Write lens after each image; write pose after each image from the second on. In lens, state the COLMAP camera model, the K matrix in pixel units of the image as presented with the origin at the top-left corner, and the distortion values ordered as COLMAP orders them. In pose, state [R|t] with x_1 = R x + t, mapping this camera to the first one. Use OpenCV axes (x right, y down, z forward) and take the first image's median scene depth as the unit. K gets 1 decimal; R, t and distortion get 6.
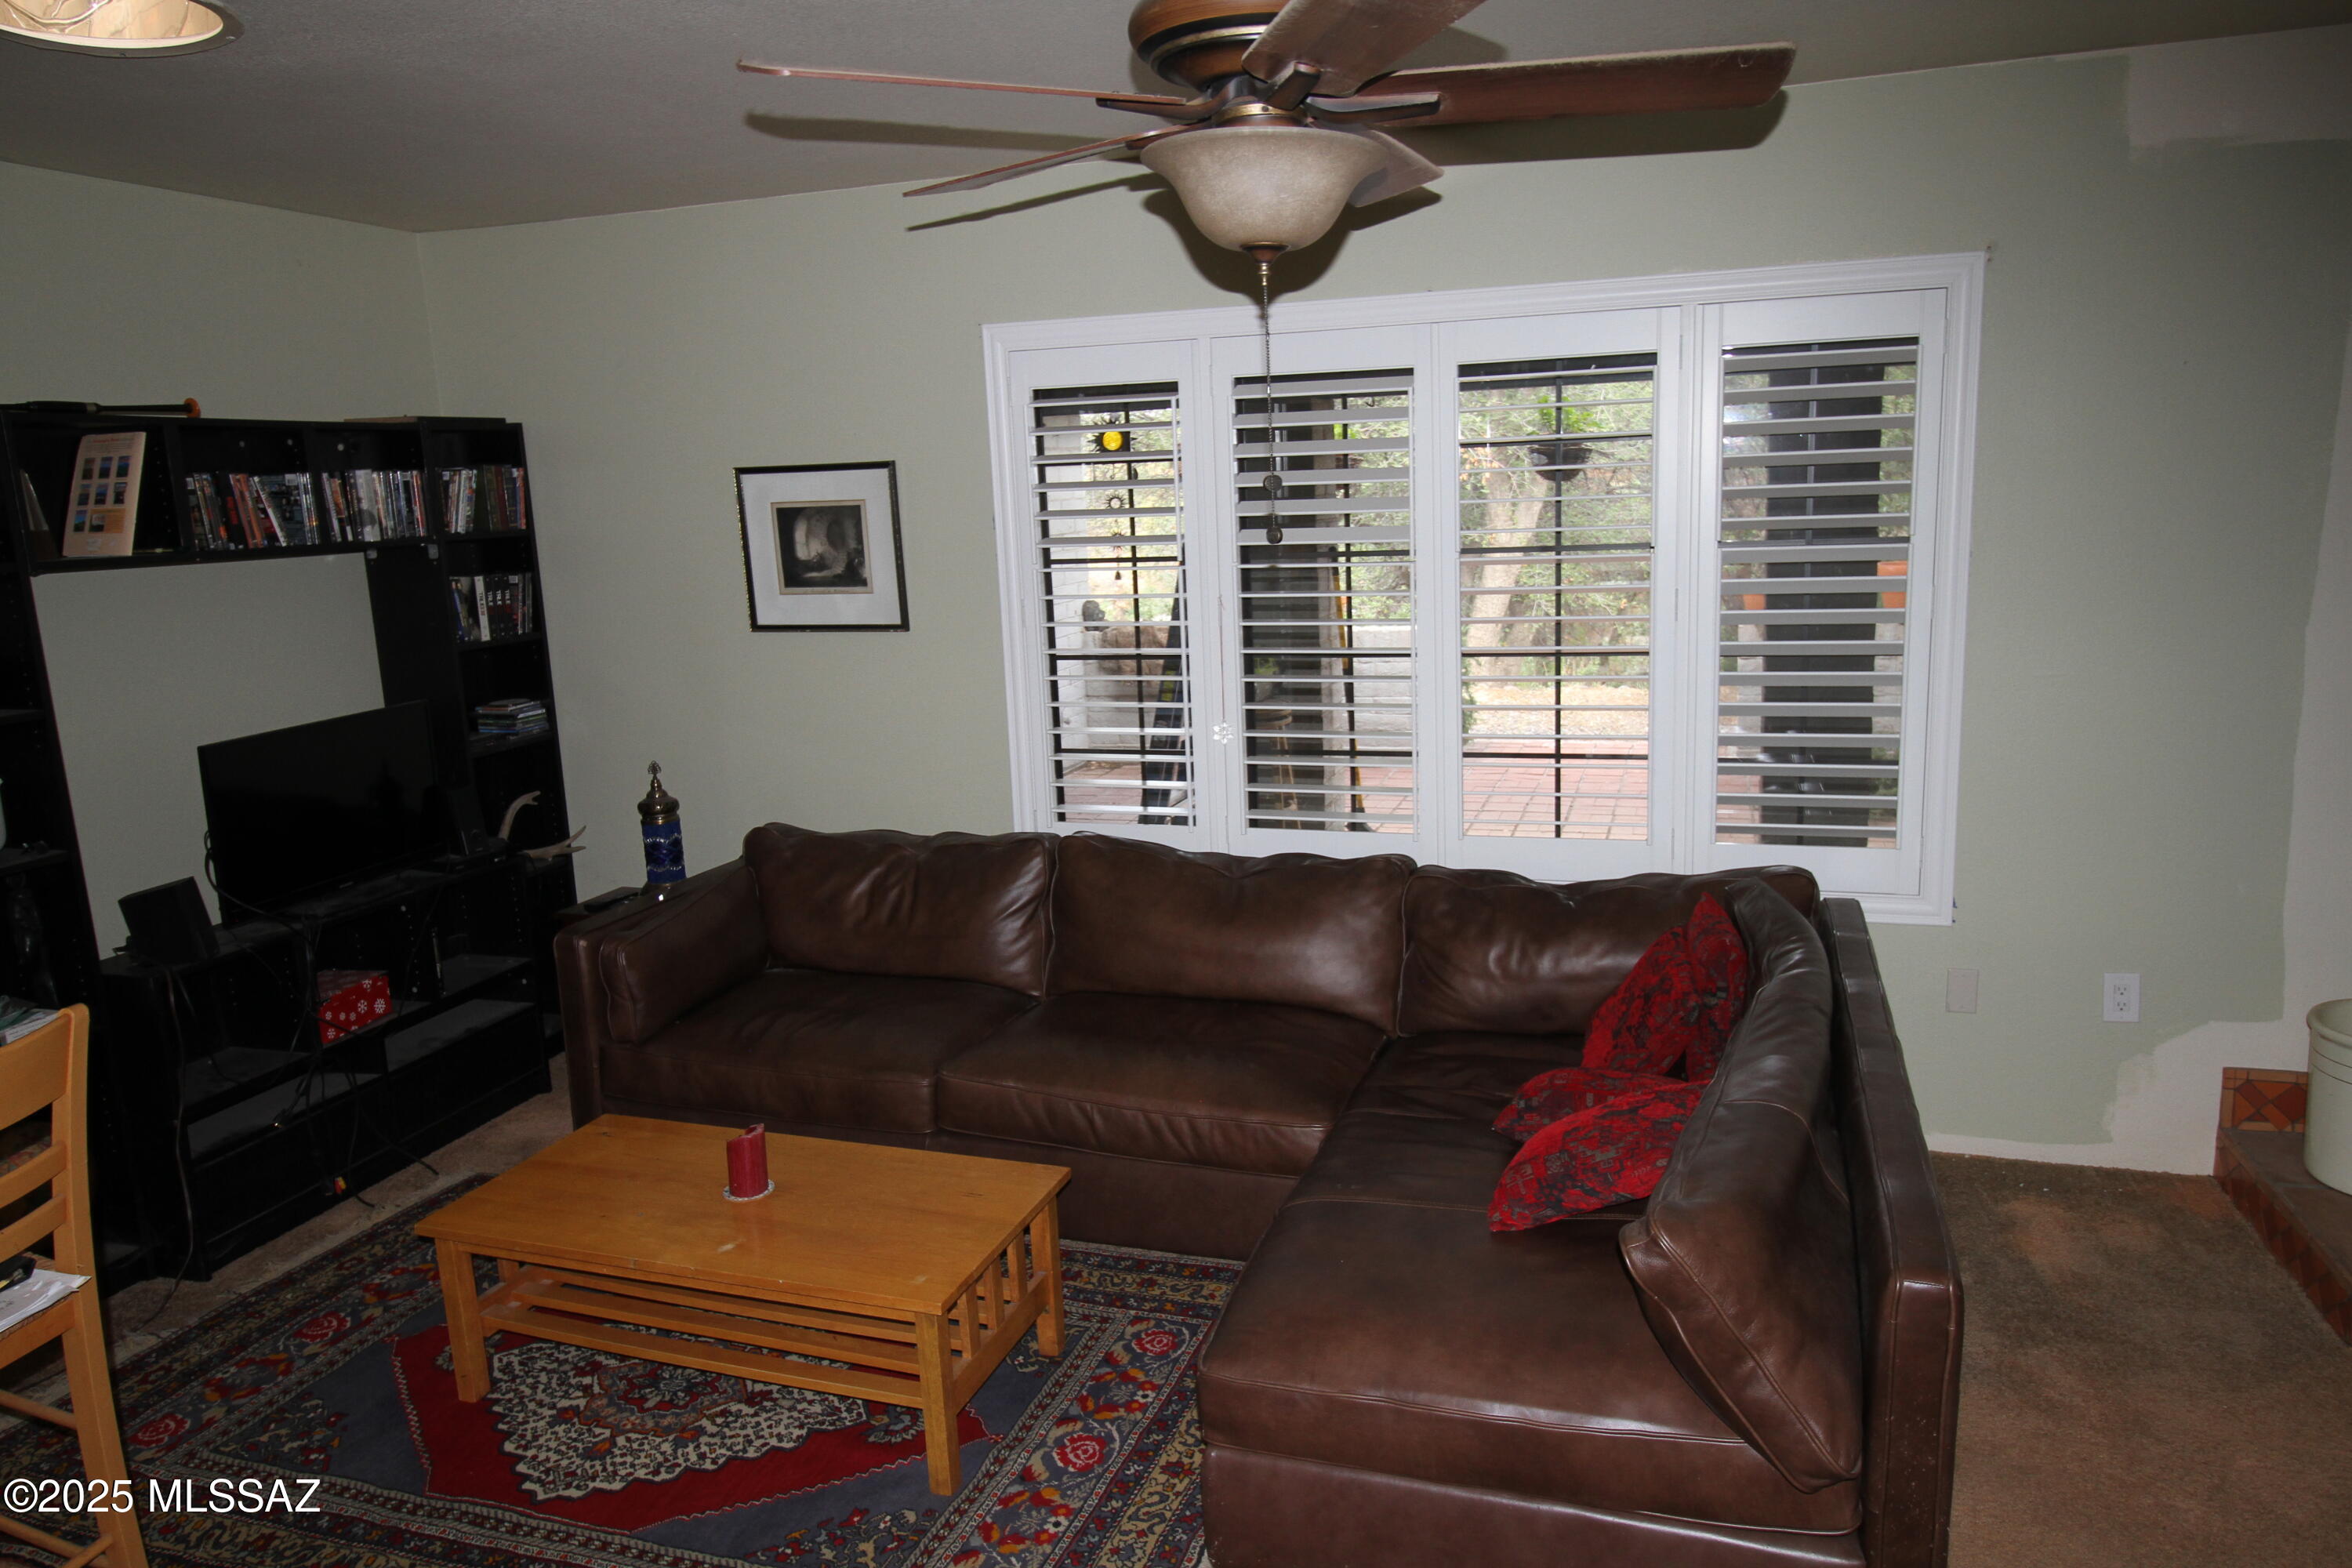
lens RADIAL K [[1633.3, 0, 1173.9], [0, 1633.3, 787.6], [0, 0, 1]] dist [0.013245, 0.002471]
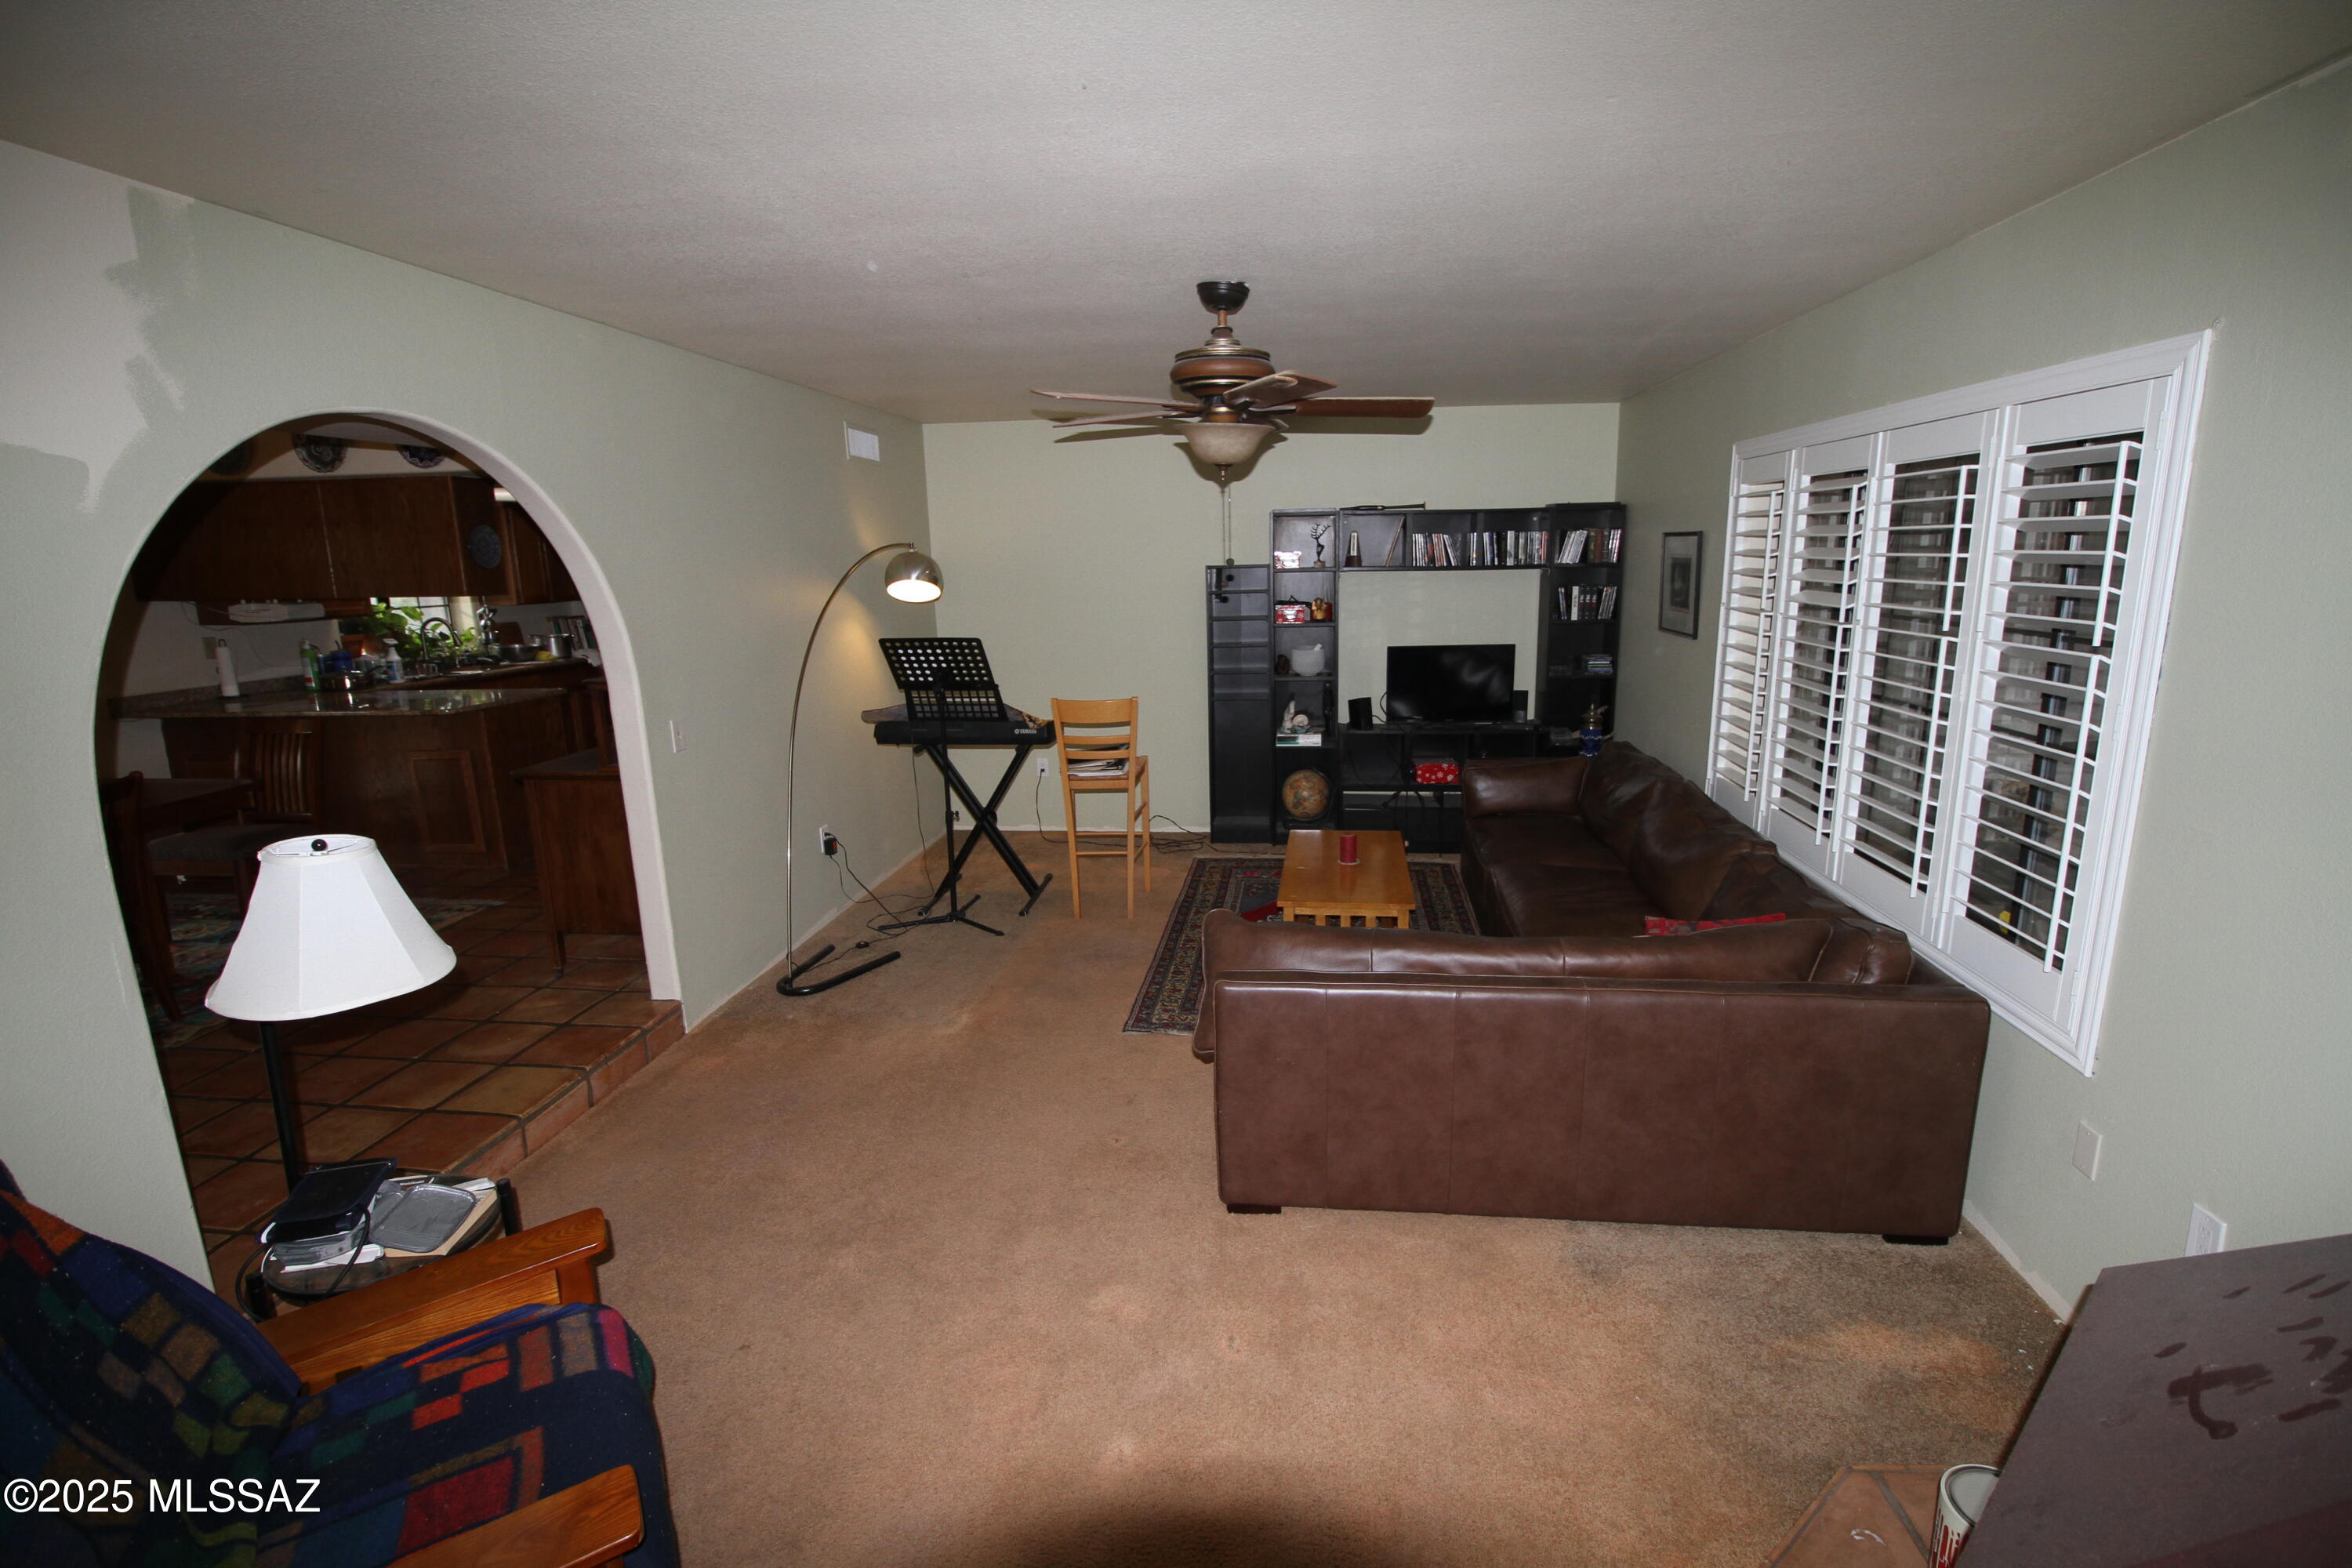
lens RADIAL K [[1097.0, 0, 1182.4], [0, 1097.0, 783.8], [0, 0, 1]] dist [-0.001513, -0.000118]
pose [[0.224176, 0.236147, -0.945505, 0.873007], [-0.178071, 0.963790, 0.198494, -0.091870], [0.958142, 0.123870, 0.258110, 0.288986]]
